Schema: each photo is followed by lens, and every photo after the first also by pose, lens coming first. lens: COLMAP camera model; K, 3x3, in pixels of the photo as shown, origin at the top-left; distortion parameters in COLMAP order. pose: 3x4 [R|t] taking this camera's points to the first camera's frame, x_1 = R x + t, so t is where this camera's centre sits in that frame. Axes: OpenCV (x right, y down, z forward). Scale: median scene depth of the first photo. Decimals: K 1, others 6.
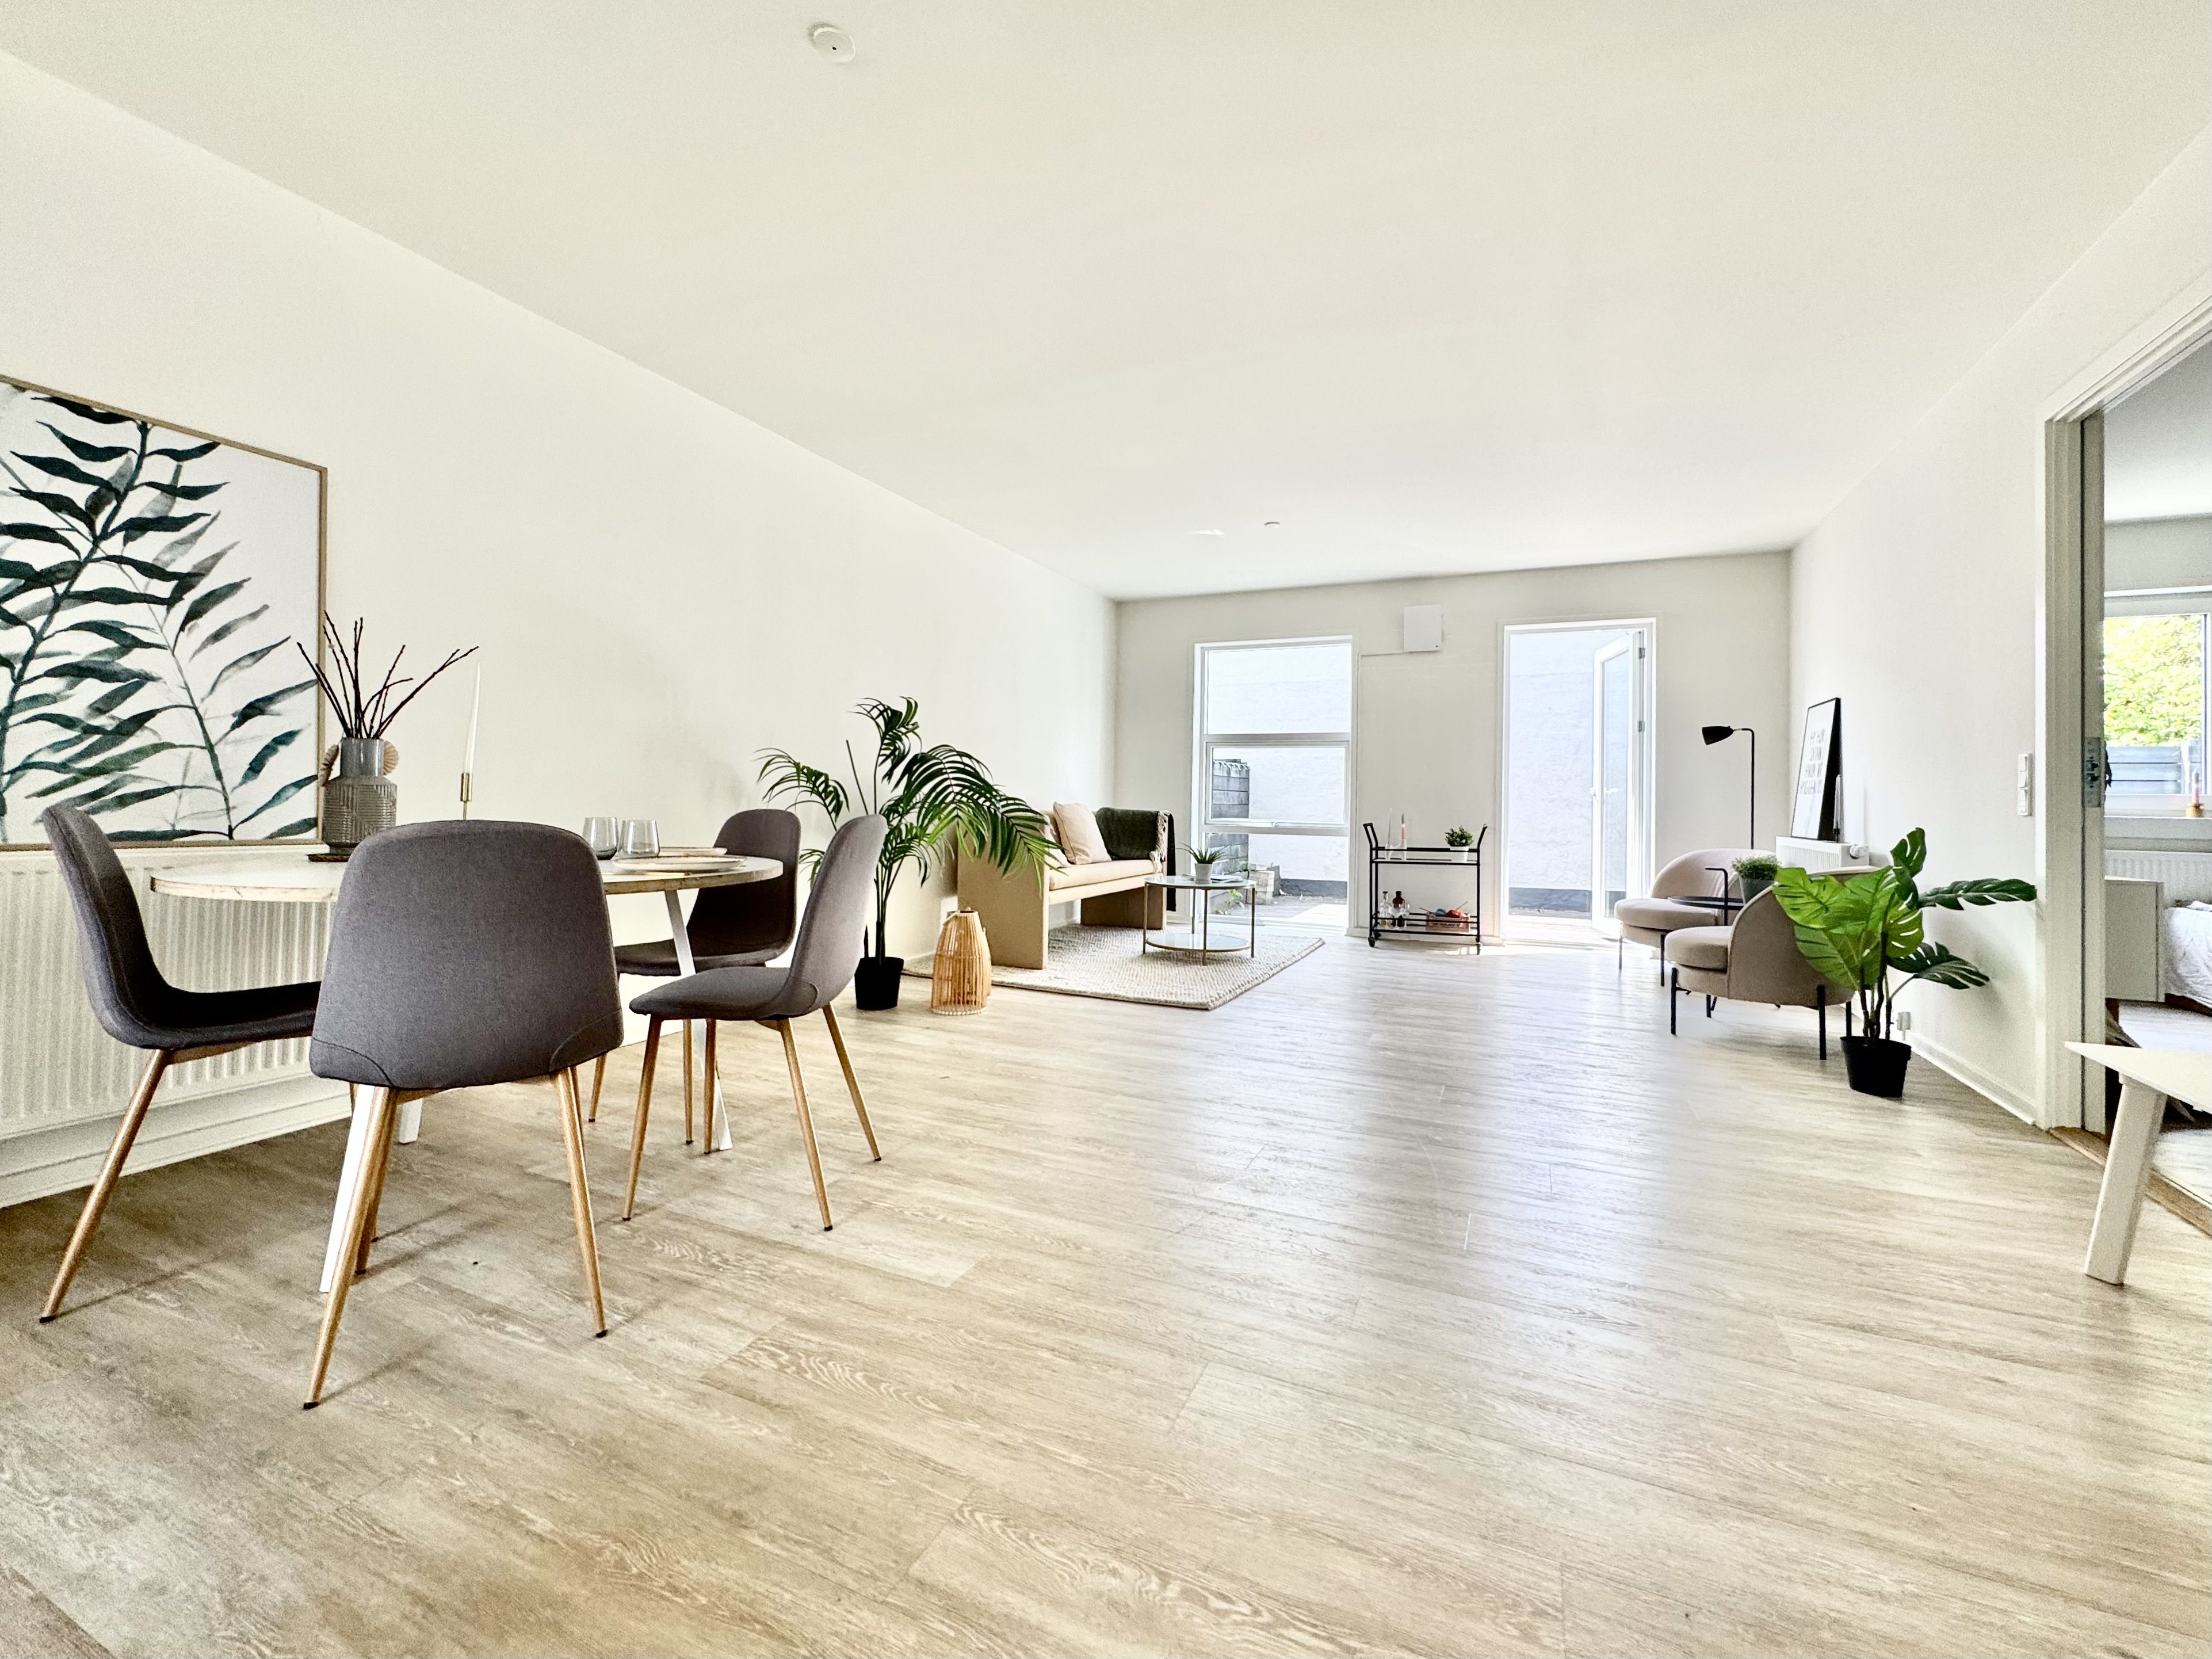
lens RADIAL K [[902.2, 0, 1118.2], [0, 902.2, 796.5], [0, 0, 1]] dist [0.000688, 0.000451]
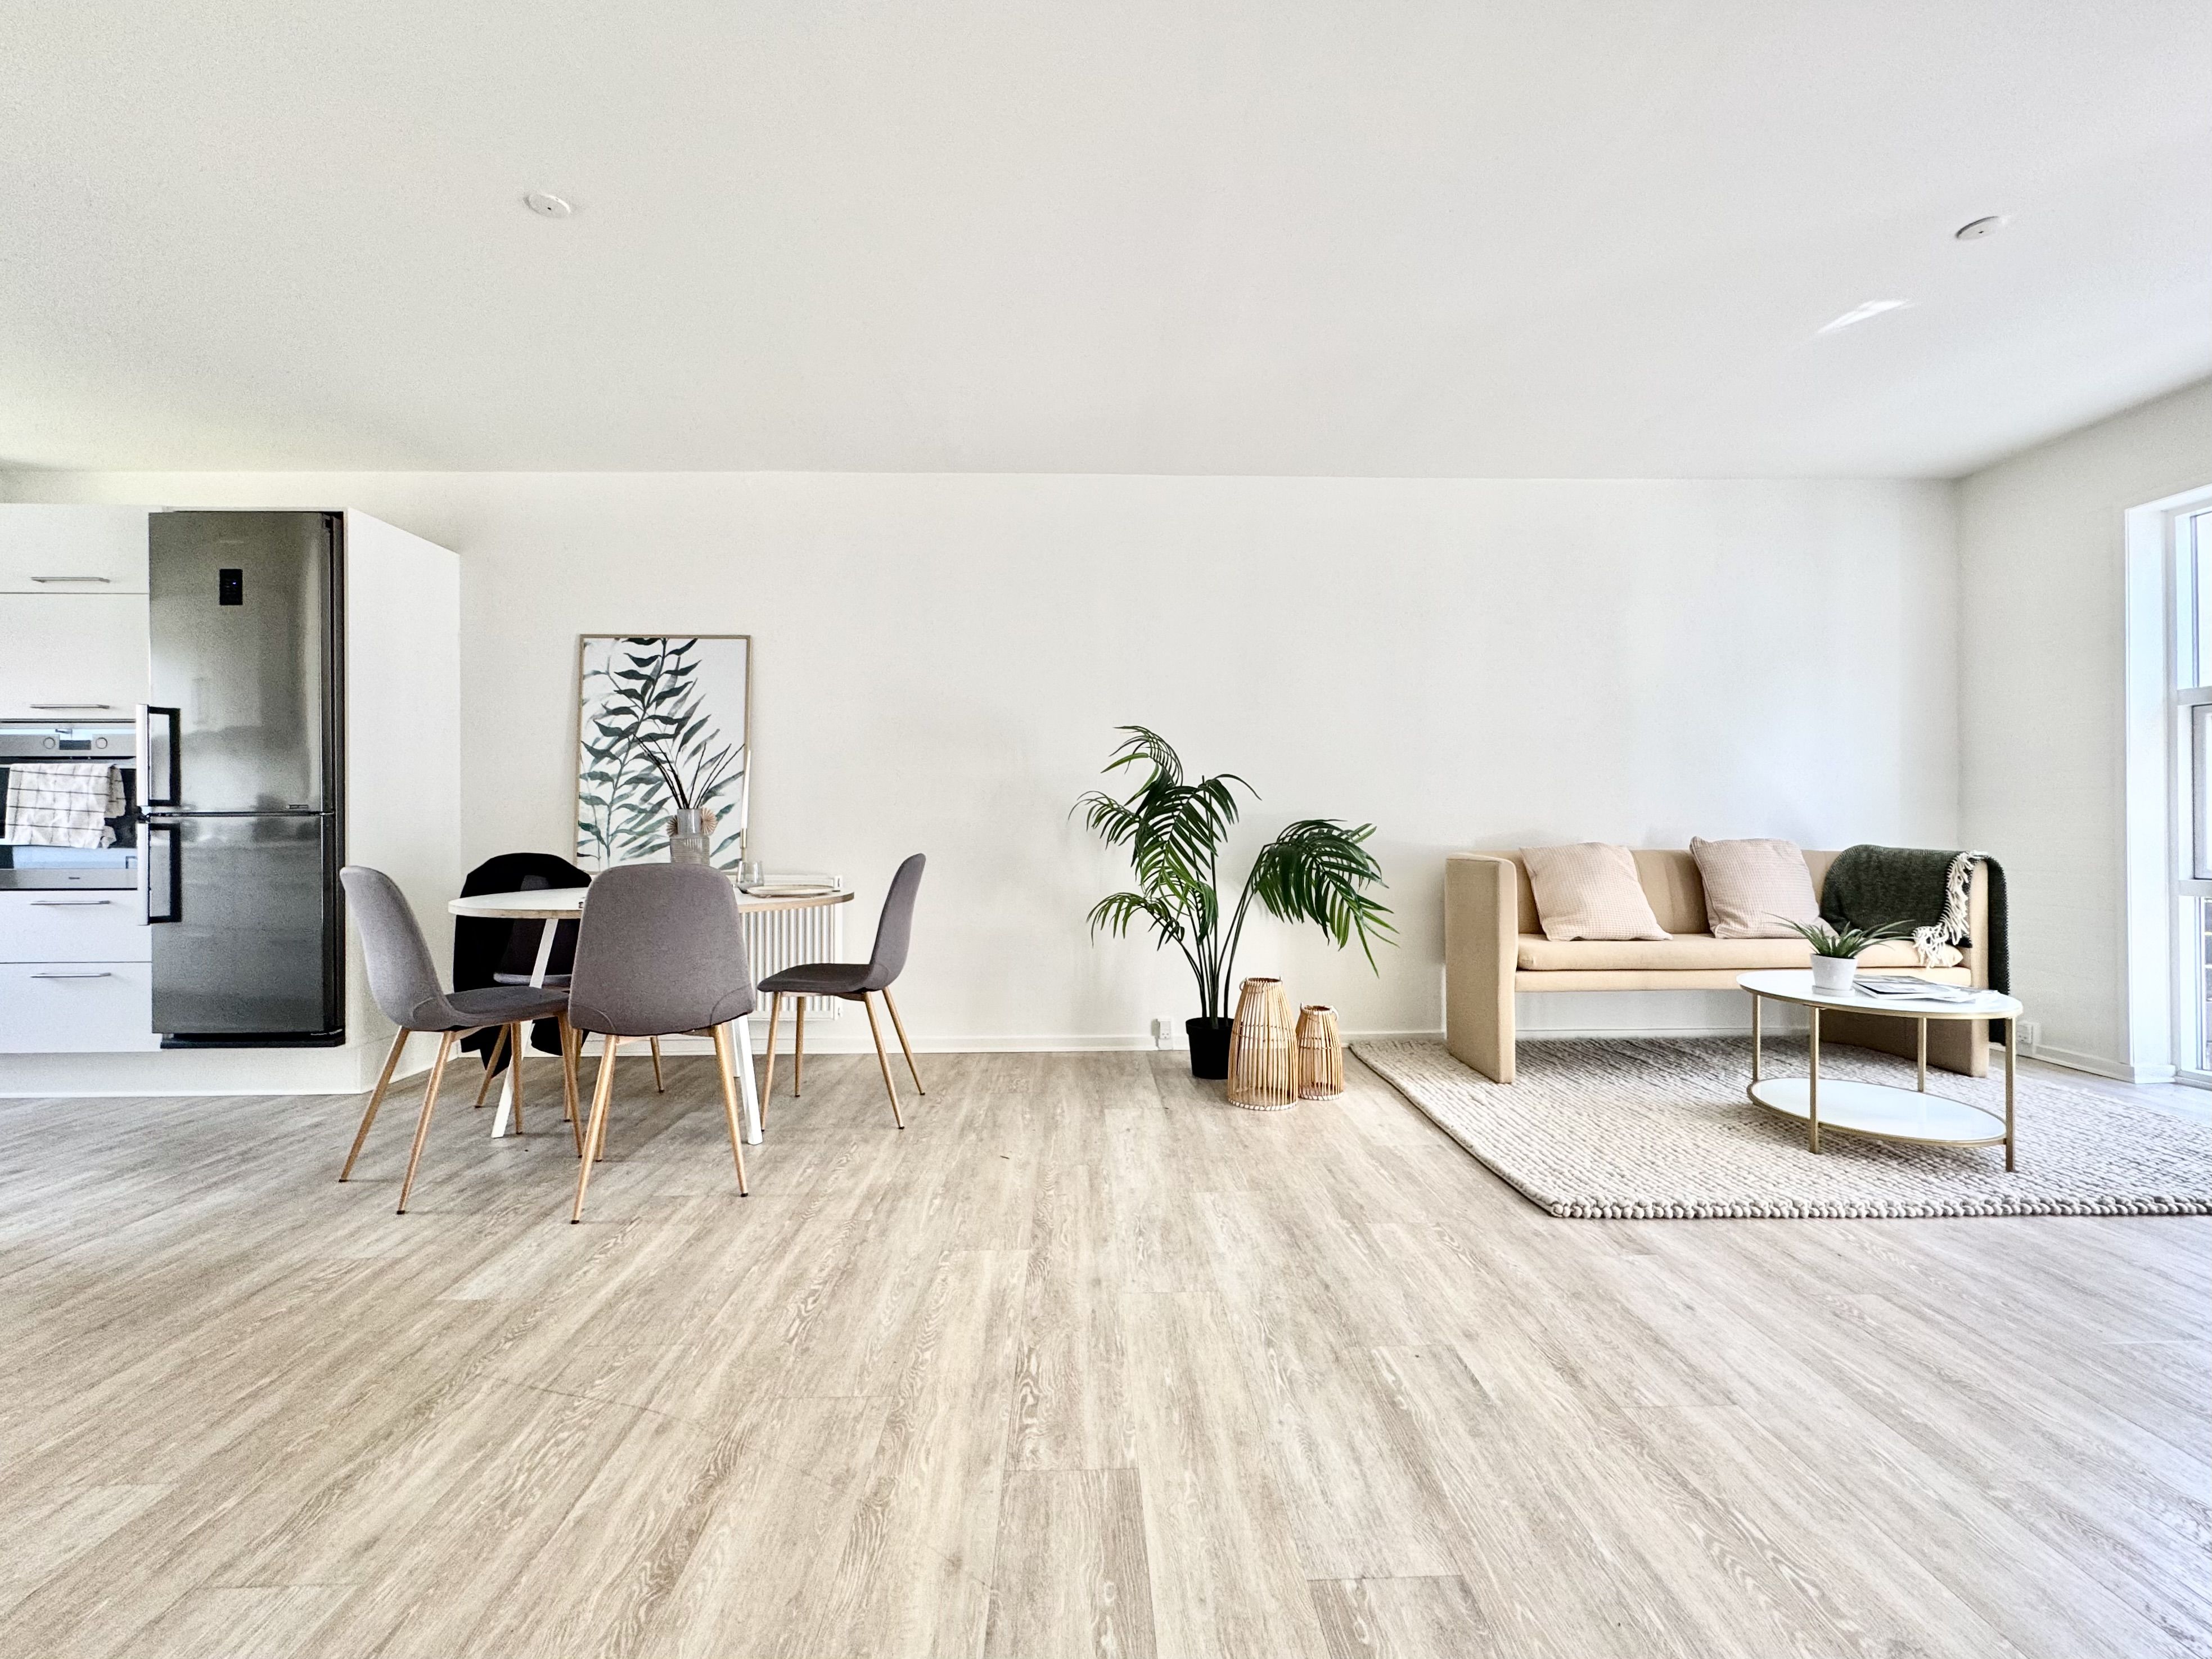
lens RADIAL K [[902.1, 0, 1116.9], [0, 902.1, 830.1], [0, 0, 1]] dist [0.000688, 0.000451]
pose [[0.452103, -0.011011, -0.891898, 0.921731], [0.016501, 0.999856, -0.003979, -0.009995], [0.891813, -0.012918, 0.452220, 0.978810]]
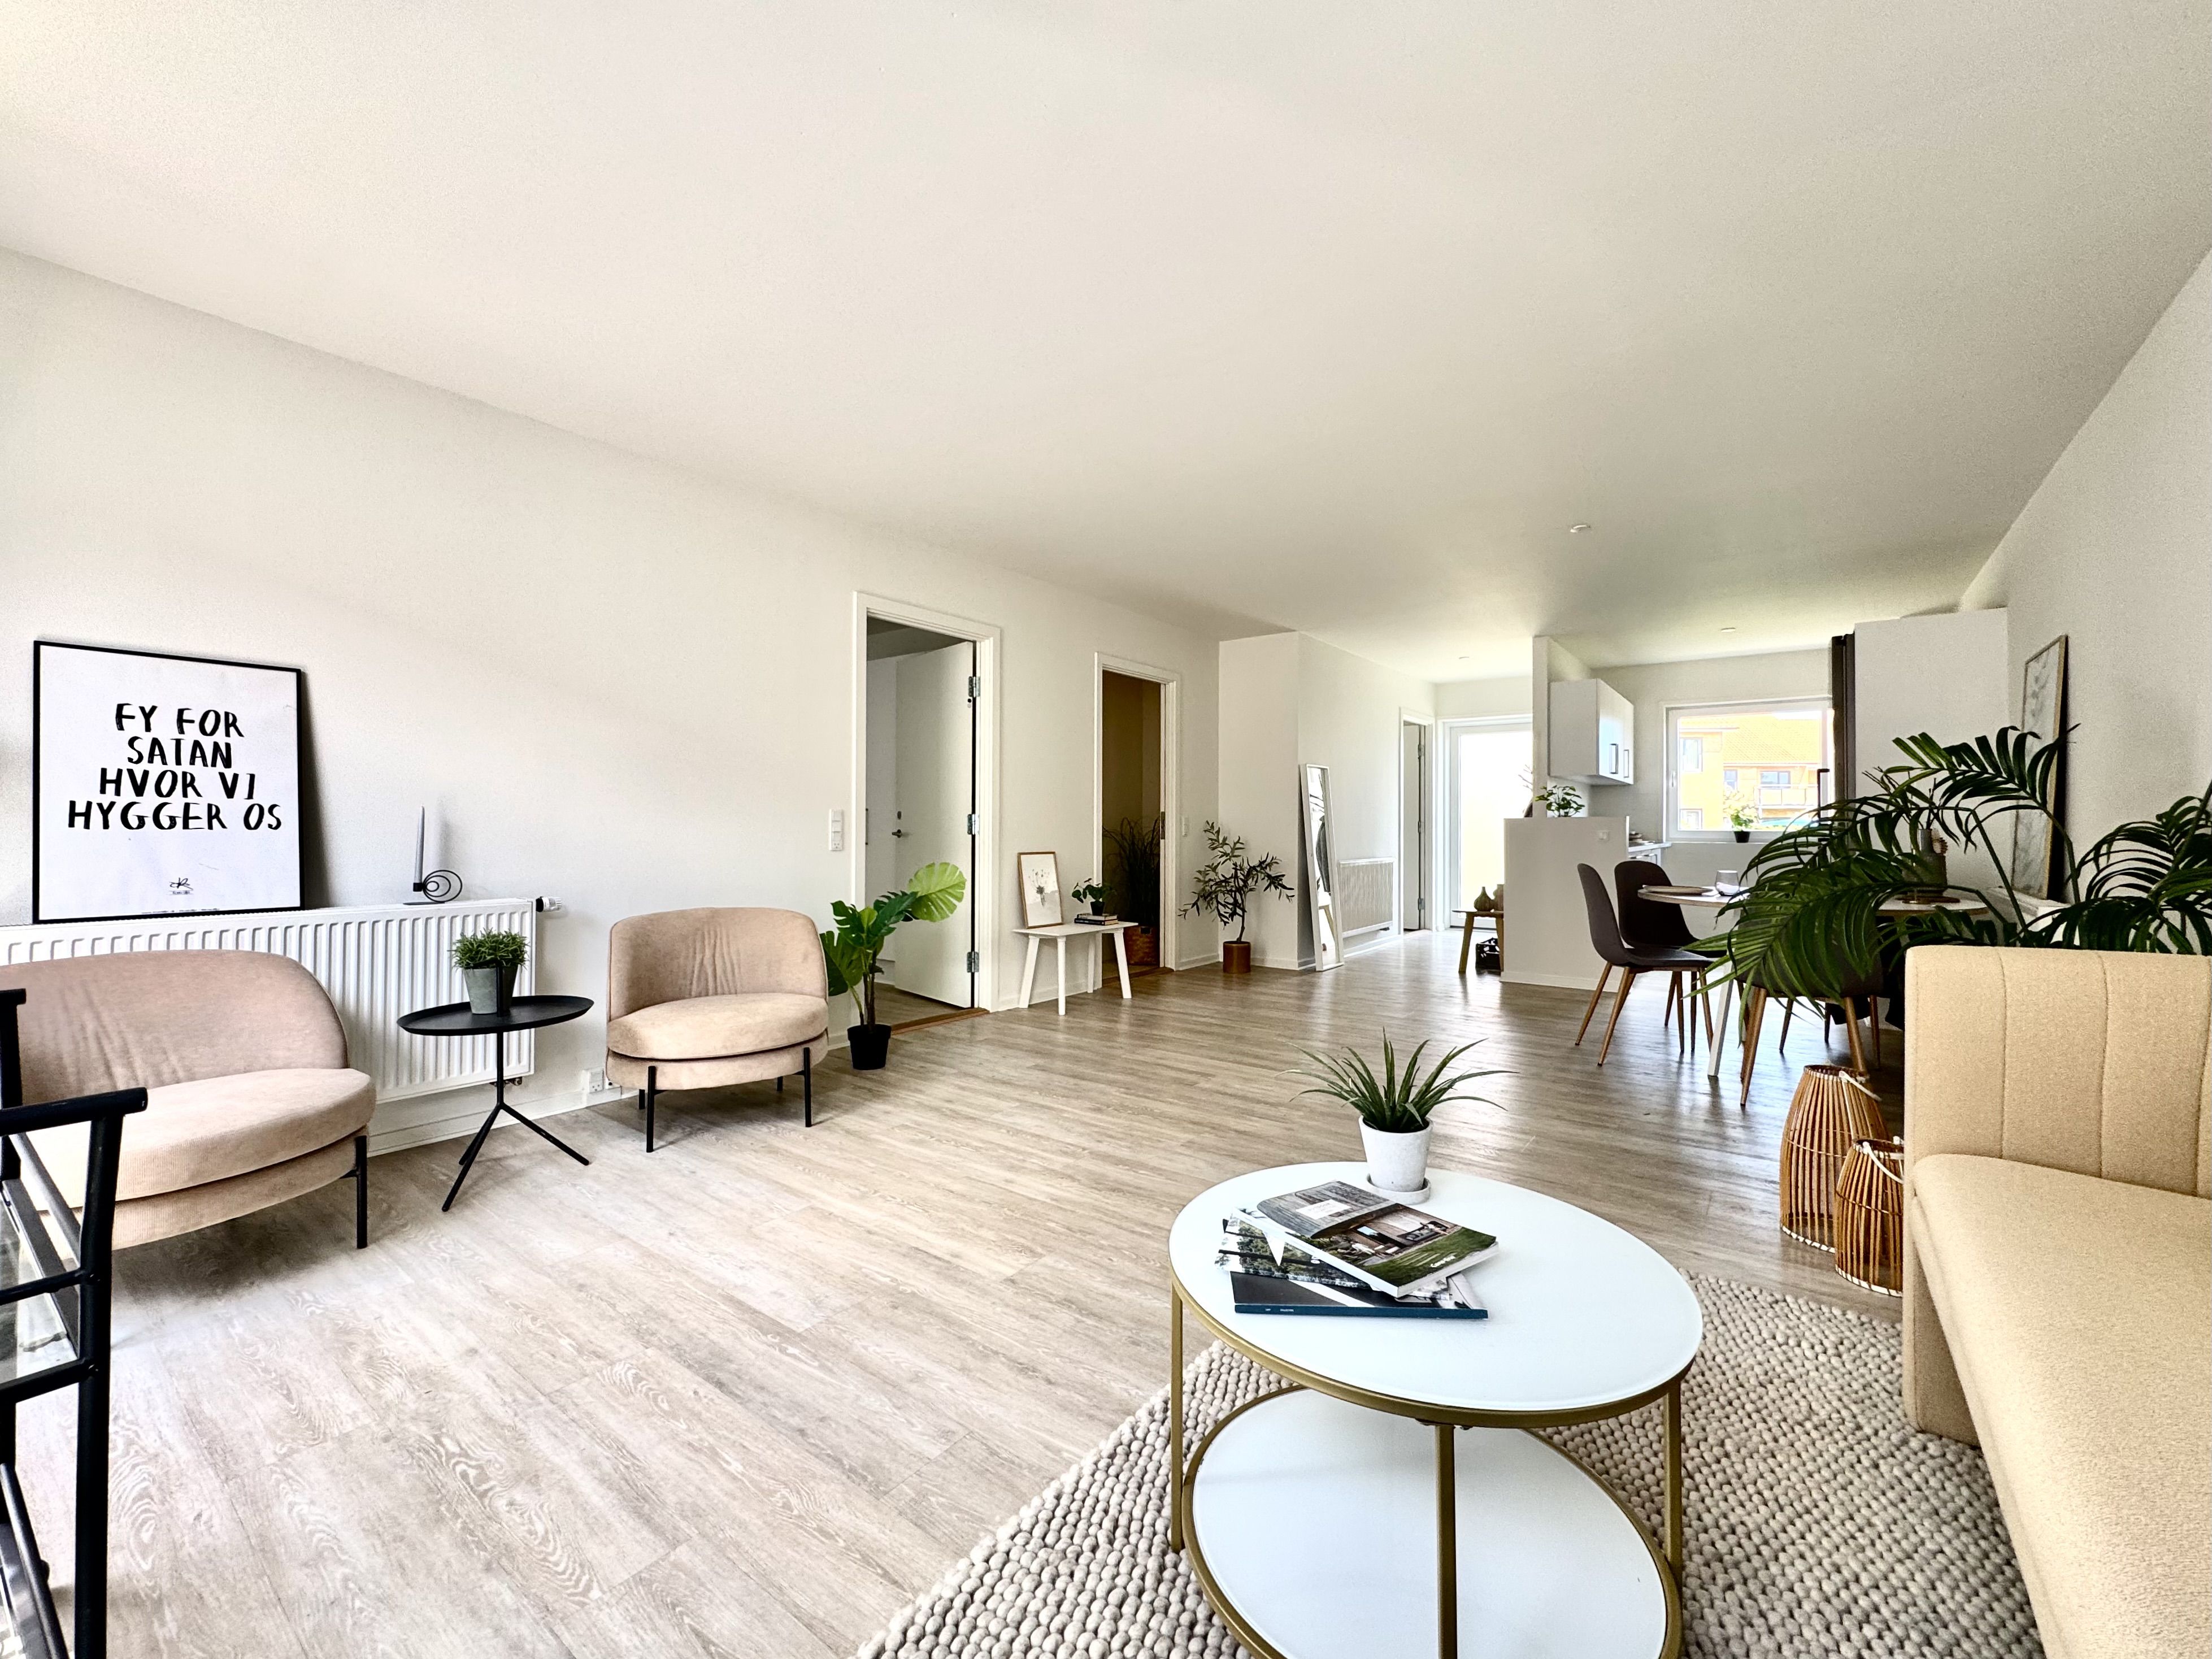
lens RADIAL K [[902.2, 0, 1107.7], [0, 902.2, 826.3], [0, 0, 1]] dist [0.000688, 0.000451]
pose [[-0.977777, -0.016906, 0.208967, 0.315206], [-0.019936, 0.999724, -0.012399, -0.023543], [-0.208700, -0.016289, -0.977844, 3.176323]]
